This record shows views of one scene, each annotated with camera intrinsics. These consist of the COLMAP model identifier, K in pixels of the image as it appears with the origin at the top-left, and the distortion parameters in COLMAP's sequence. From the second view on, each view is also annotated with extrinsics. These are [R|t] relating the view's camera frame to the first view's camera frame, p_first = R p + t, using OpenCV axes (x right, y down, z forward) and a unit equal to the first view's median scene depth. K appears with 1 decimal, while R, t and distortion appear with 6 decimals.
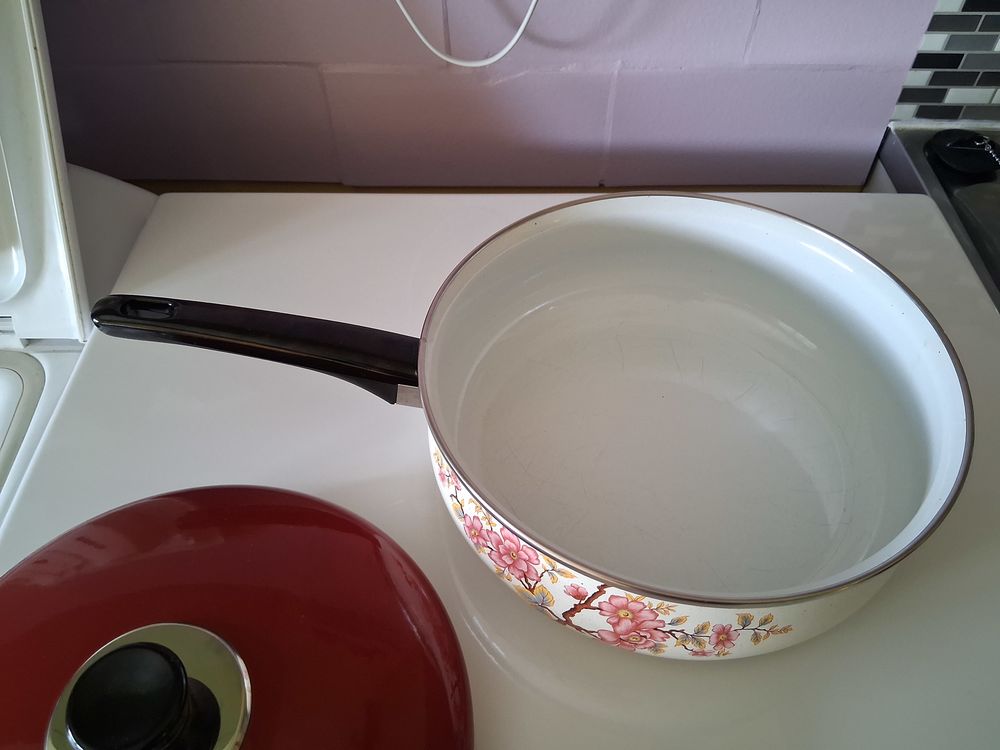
lens RADIAL K [[807.3, 0, 498.1], [0, 807.3, 378.1], [0, 0, 1]] dist [-0.005550, -0.012239]
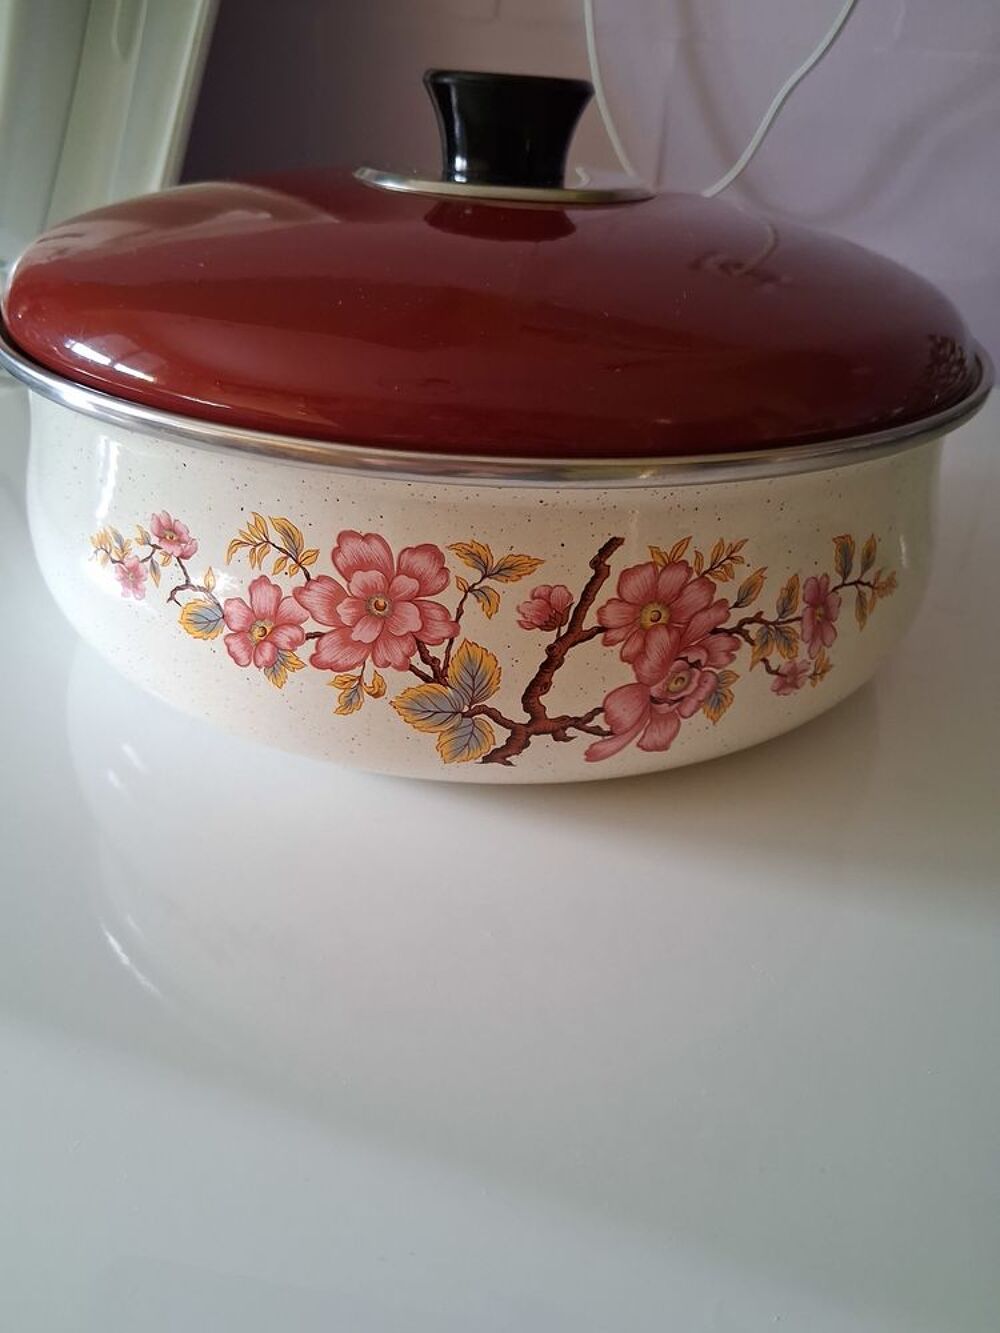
lens RADIAL K [[1077.2, 0, 500.0], [0, 1077.2, 666.5], [0, 0, 1]] dist [0.062414, -0.115221]
pose [[0.830044, -0.217322, 0.513613, -0.241845], [0.371646, 0.902206, -0.218868, 0.413063], [-0.415819, 0.372552, 0.829638, 0.510817]]
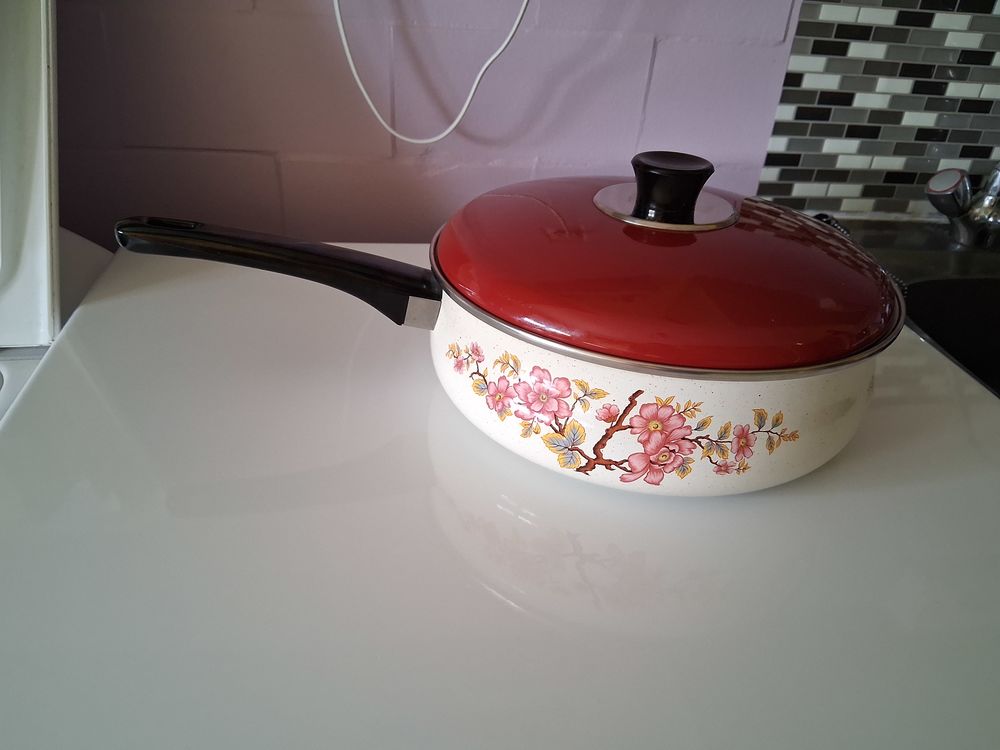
lens RADIAL K [[808.1, 0, 500.0], [0, 808.1, 375.0], [0, 0, 1]] dist [0.062414, -0.115221]
pose [[0.982206, -0.016316, 0.187097, -0.246698], [0.077919, 0.941836, -0.326916, 0.555141], [-0.170881, 0.335677, 0.926348, -0.004736]]
